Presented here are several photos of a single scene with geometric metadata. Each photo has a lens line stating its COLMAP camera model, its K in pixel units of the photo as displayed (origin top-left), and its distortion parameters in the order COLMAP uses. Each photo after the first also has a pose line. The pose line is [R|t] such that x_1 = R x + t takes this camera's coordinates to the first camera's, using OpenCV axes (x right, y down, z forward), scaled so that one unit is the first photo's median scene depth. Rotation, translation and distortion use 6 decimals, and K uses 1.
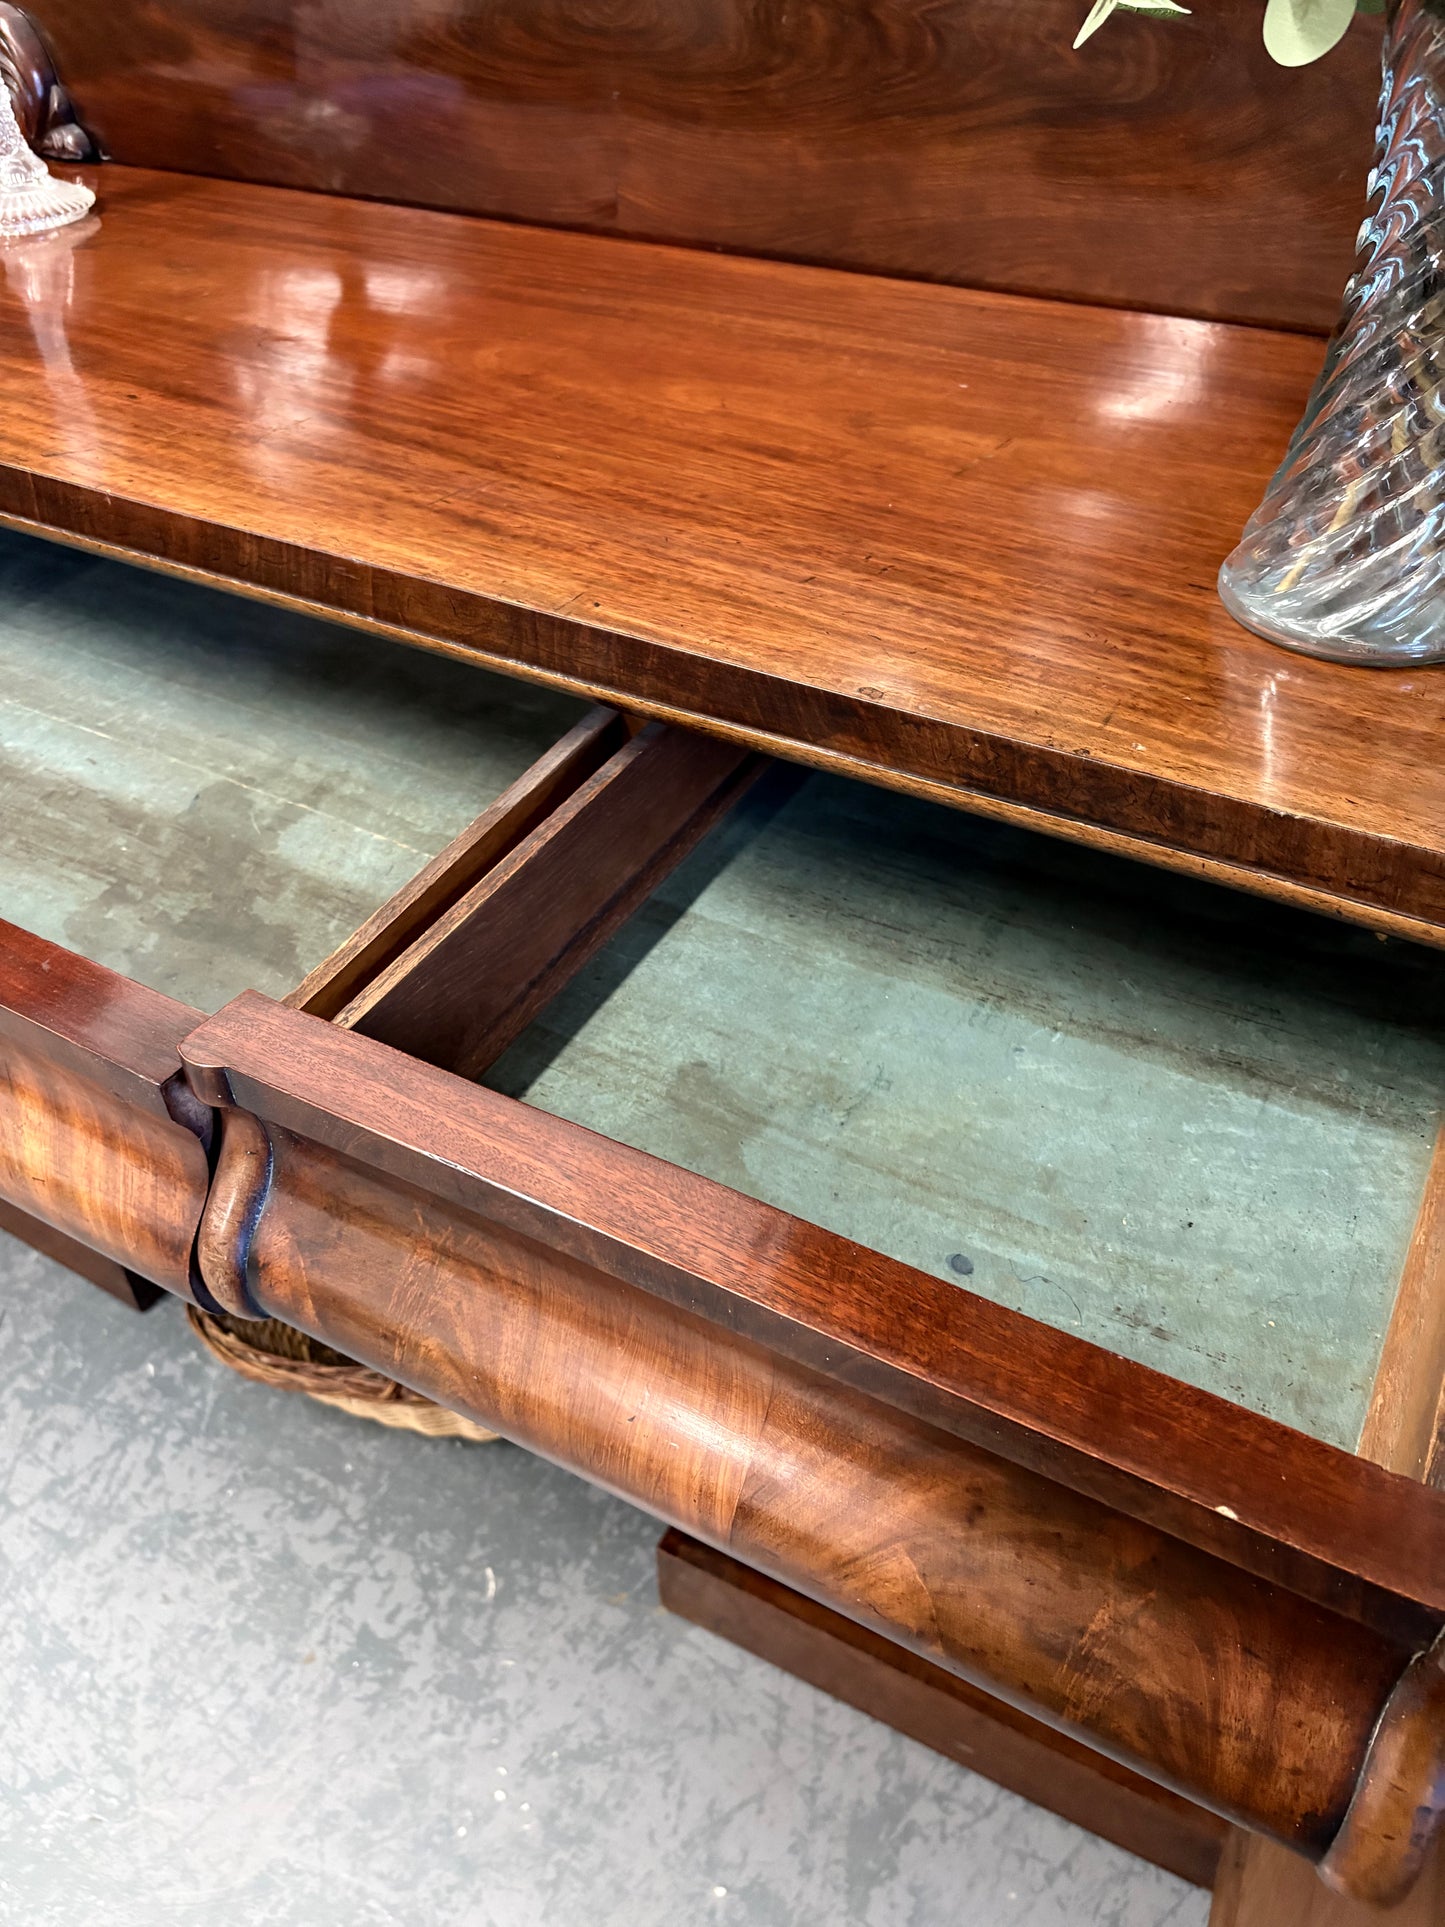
lens RADIAL K [[1472.7, 0, 710.6], [0, 1472.7, 962.2], [0, 0, 1]] dist [0.035225, -0.040926]
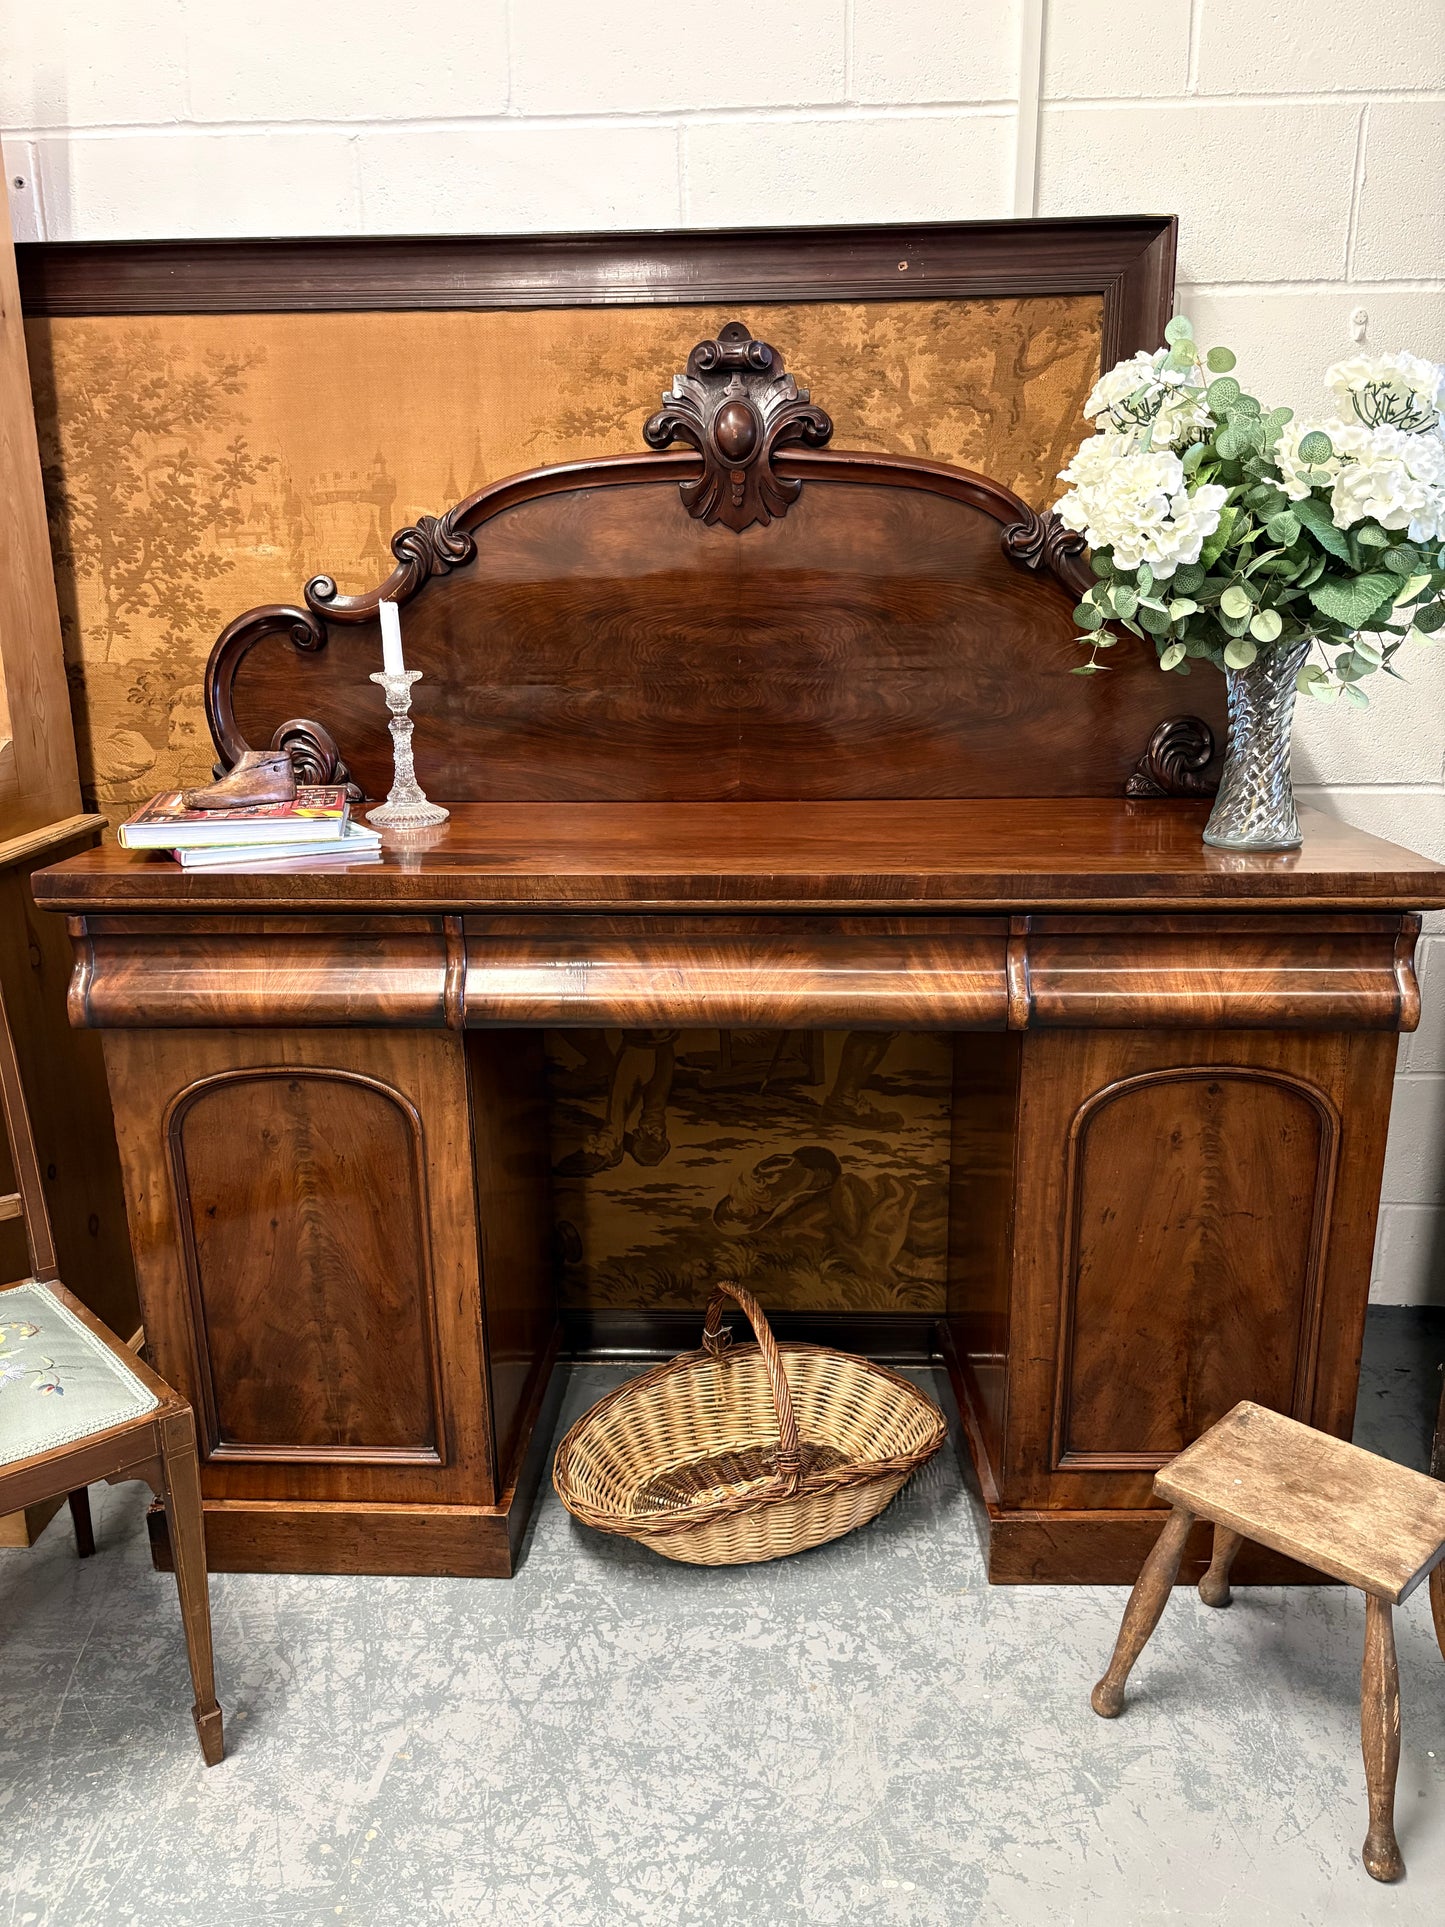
lens RADIAL K [[1472.7, 0, 716.7], [0, 1472.7, 964.8], [0, 0, 1]] dist [0.035225, -0.040926]
pose [[0.882481, -0.123193, 0.453928, -0.845115], [0.302675, 0.887455, -0.347581, 0.302339], [-0.360021, 0.444126, 0.820449, -0.392557]]
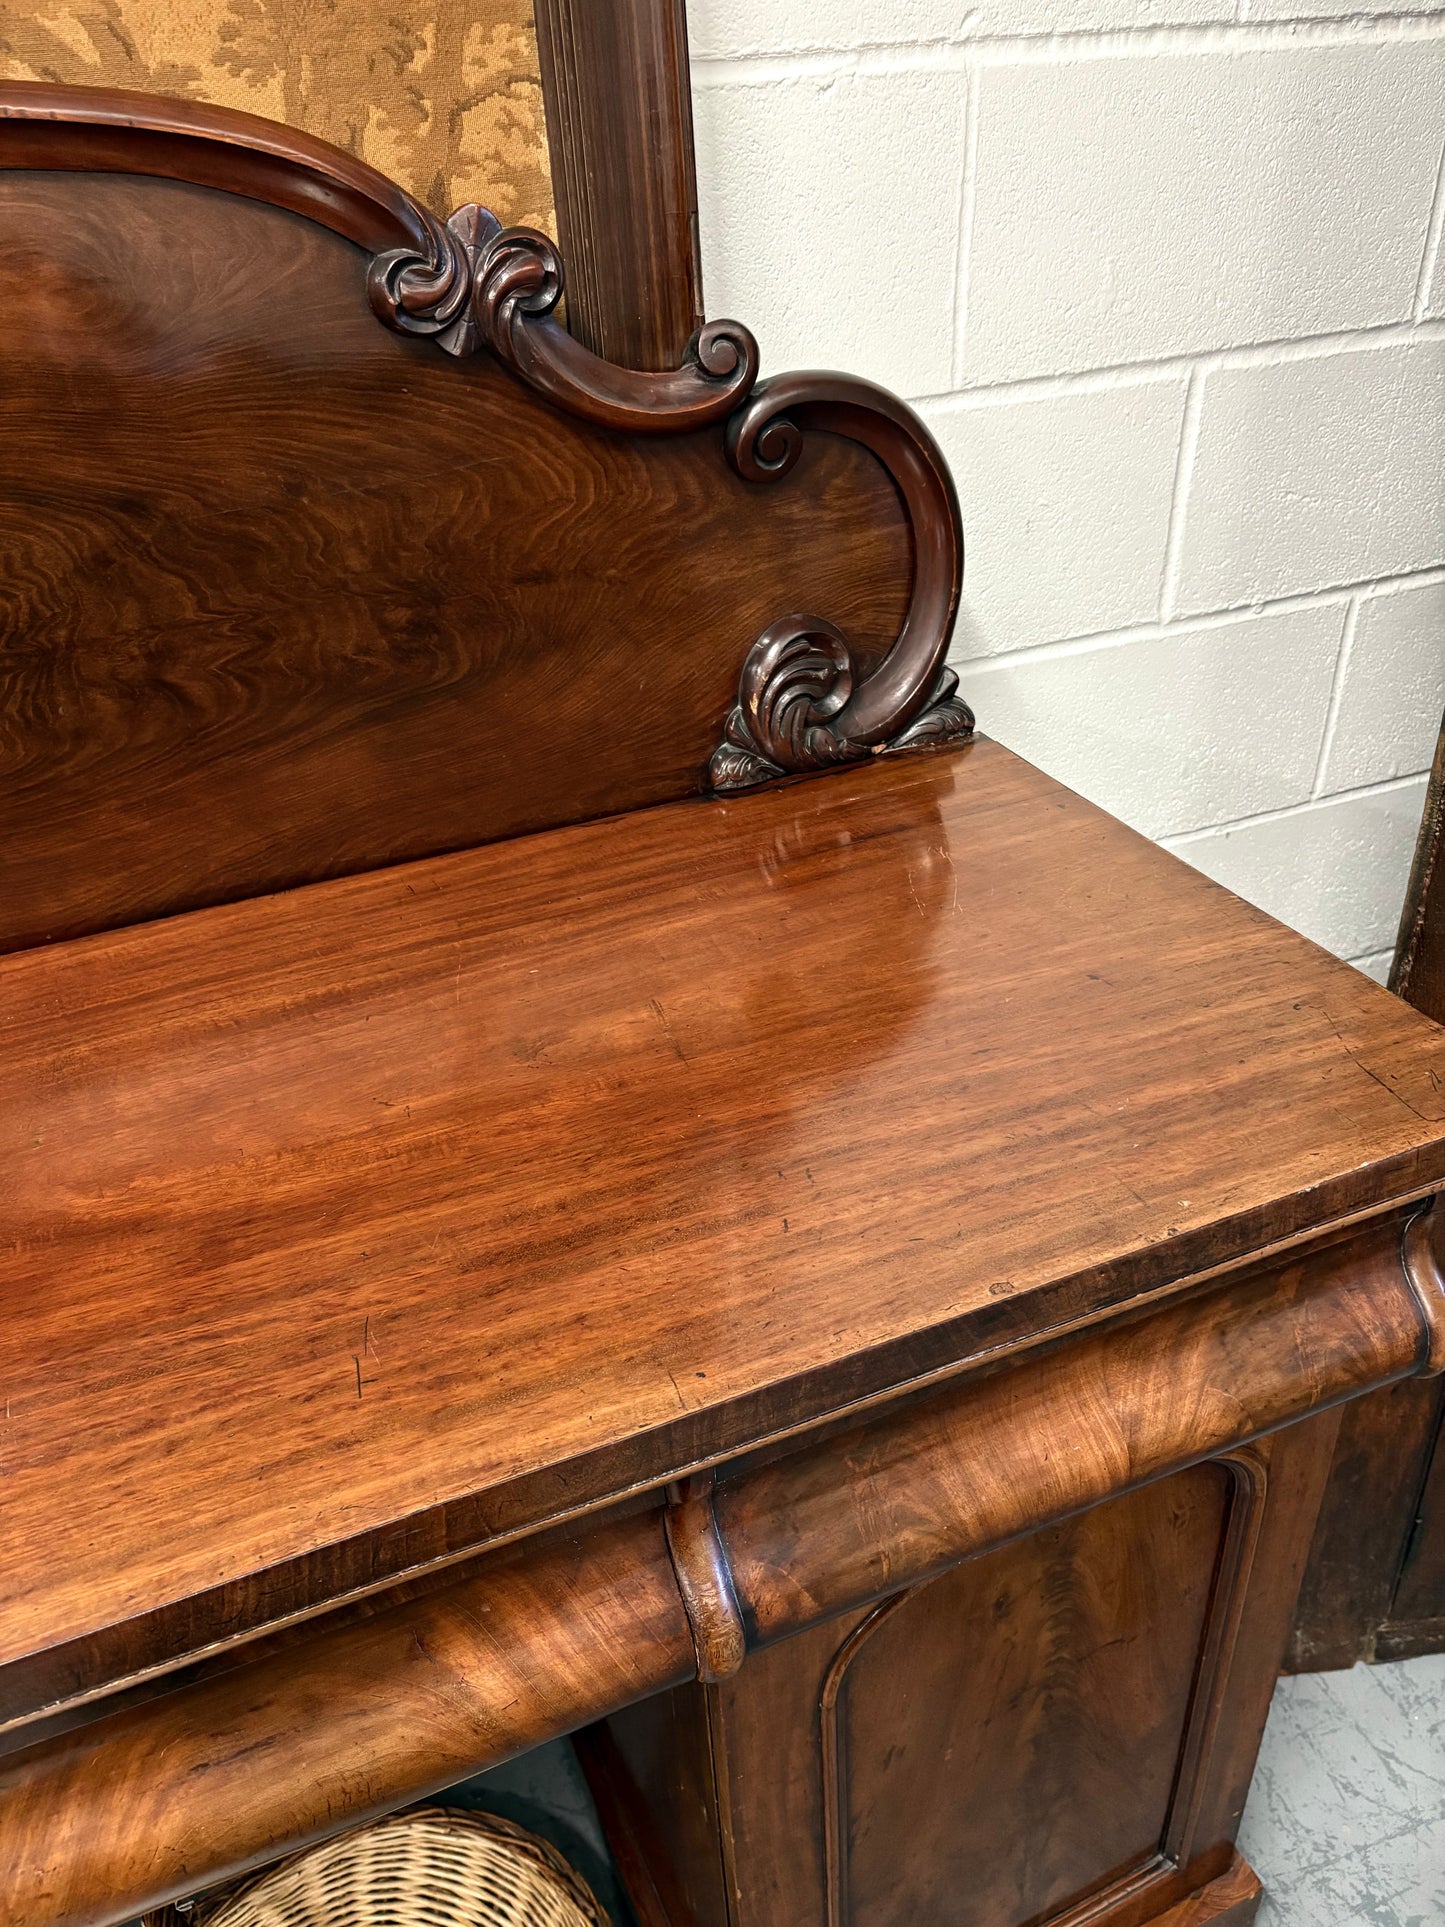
lens RADIAL K [[1472.7, 0, 713.7], [0, 1472.7, 960.6], [0, 0, 1]] dist [0.035225, -0.040926]
pose [[0.604127, -0.437279, 0.666197, -0.289966], [0.546202, 0.835950, 0.053390, -0.252735], [-0.580254, 0.331624, 0.743862, 0.102709]]
